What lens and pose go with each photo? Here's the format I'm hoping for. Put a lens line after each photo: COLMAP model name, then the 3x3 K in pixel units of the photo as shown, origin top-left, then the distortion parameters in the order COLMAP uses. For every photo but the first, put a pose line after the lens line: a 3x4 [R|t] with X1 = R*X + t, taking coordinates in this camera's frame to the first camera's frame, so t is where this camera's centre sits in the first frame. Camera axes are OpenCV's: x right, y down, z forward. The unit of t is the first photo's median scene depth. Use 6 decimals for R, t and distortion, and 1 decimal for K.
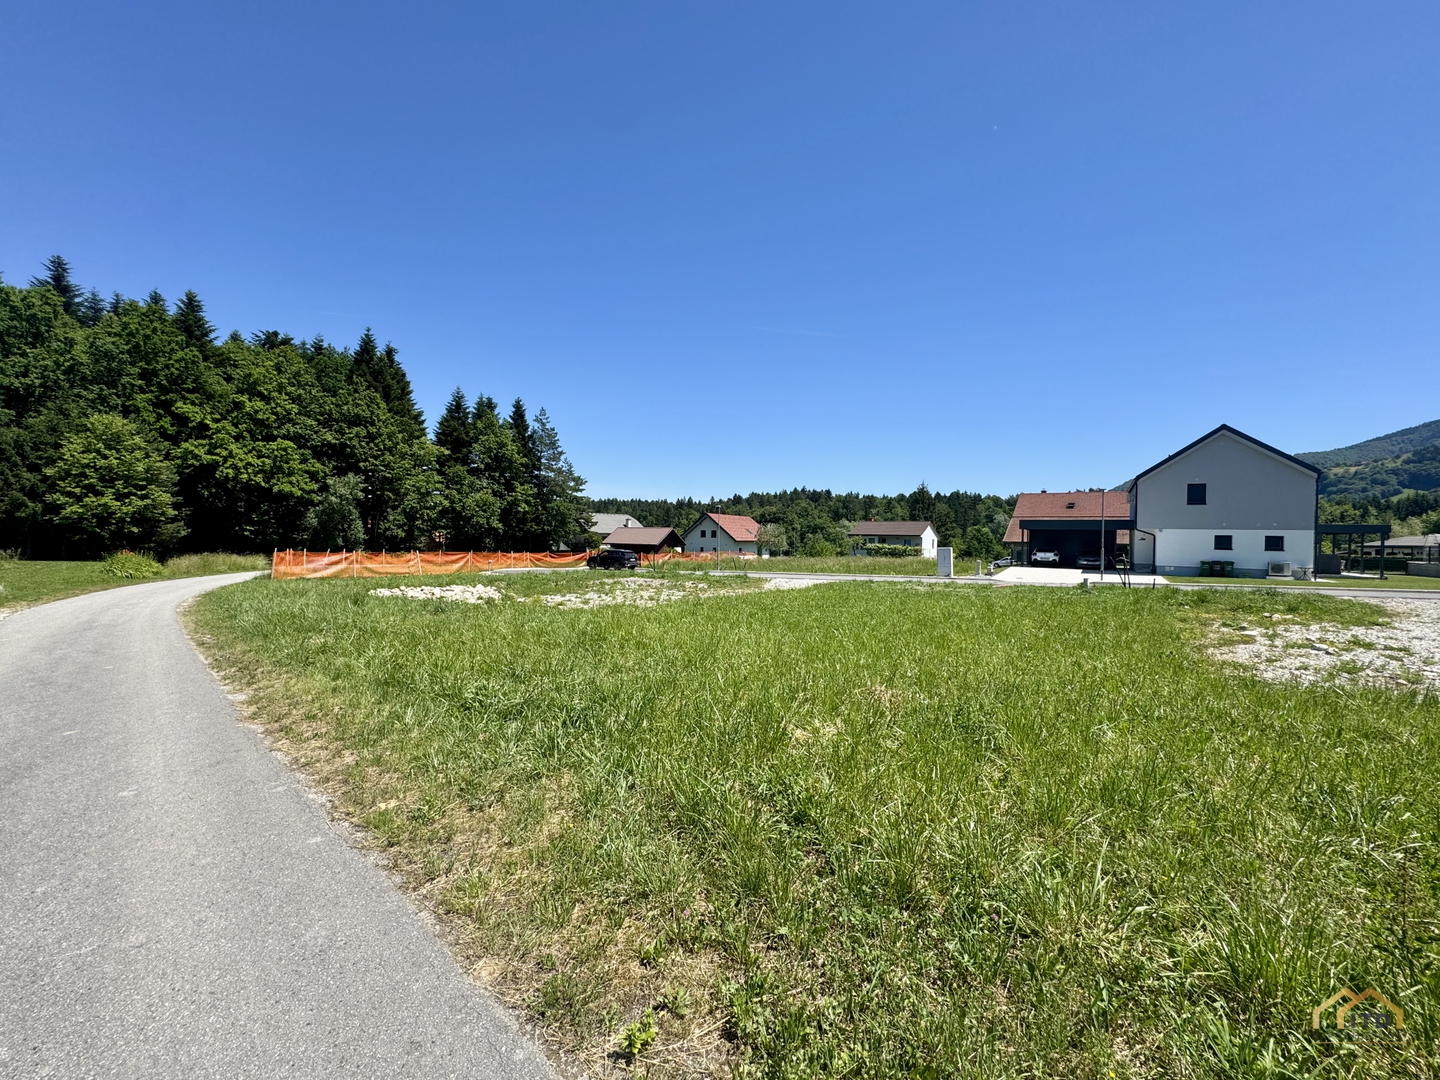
lens RADIAL K [[573.7, 0, 715.8], [0, 573.7, 543.1], [0, 0, 1]] dist [-0.002267, 0.000937]
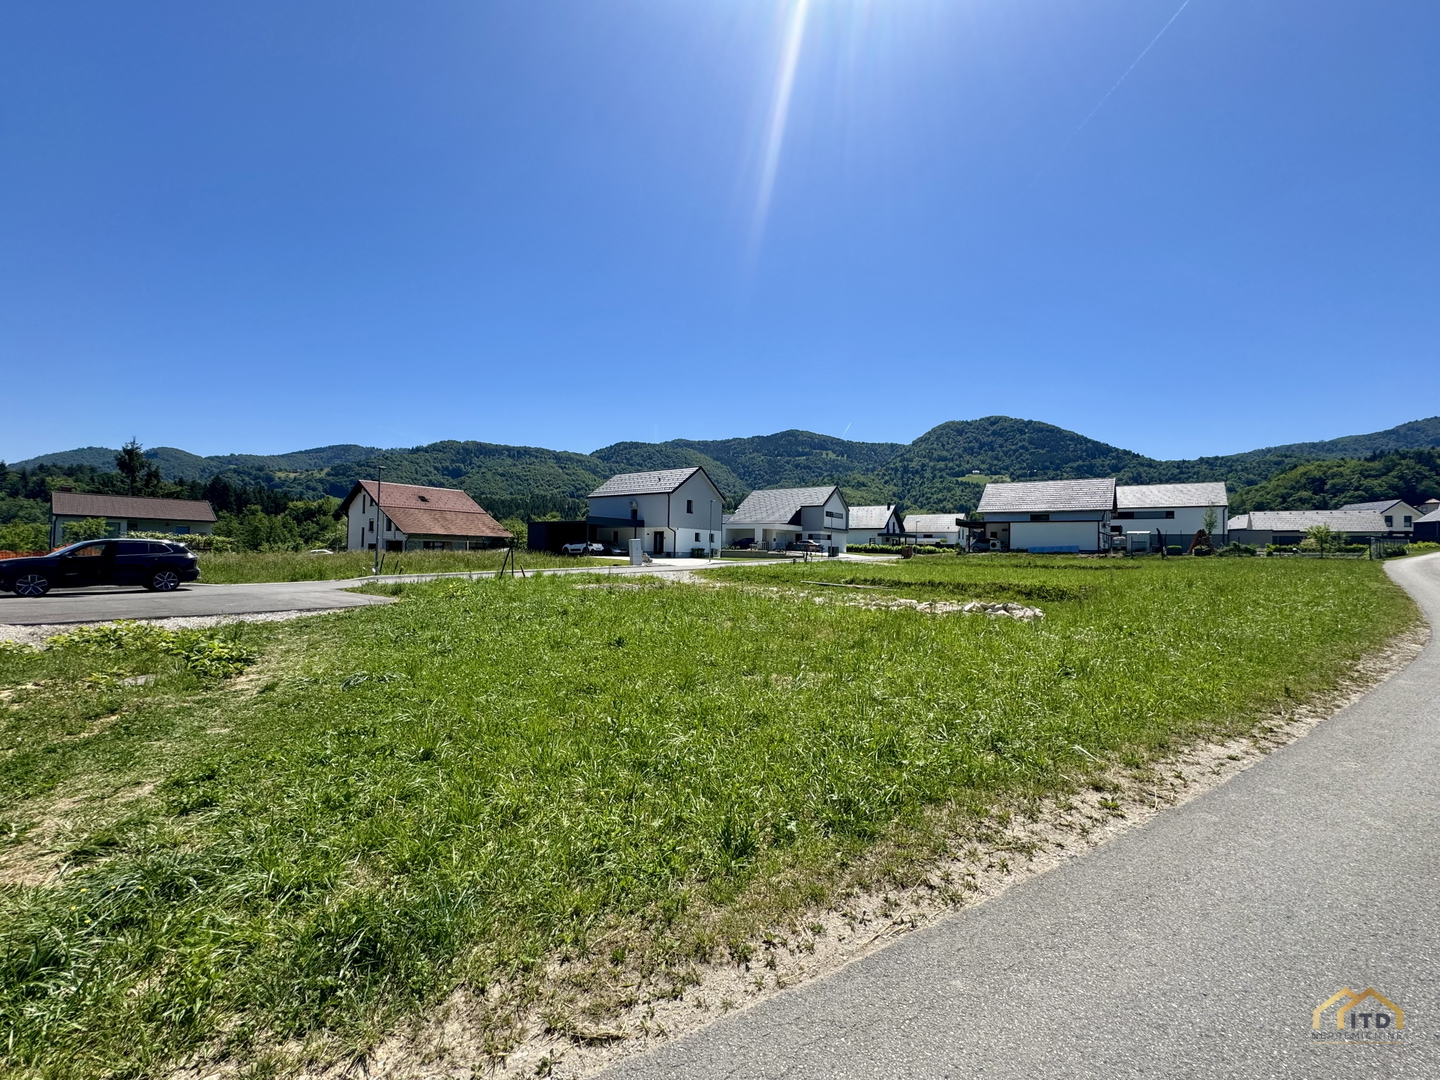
lens RADIAL K [[573.7, 0, 724.3], [0, 573.7, 541.8], [0, 0, 1]] dist [-0.002267, 0.000937]
pose [[0.084955, 0.000823, 0.996384, -0.752115], [-0.010838, 0.999941, 0.000099, 0.011256], [-0.996326, -0.010807, 0.084959, 0.787086]]
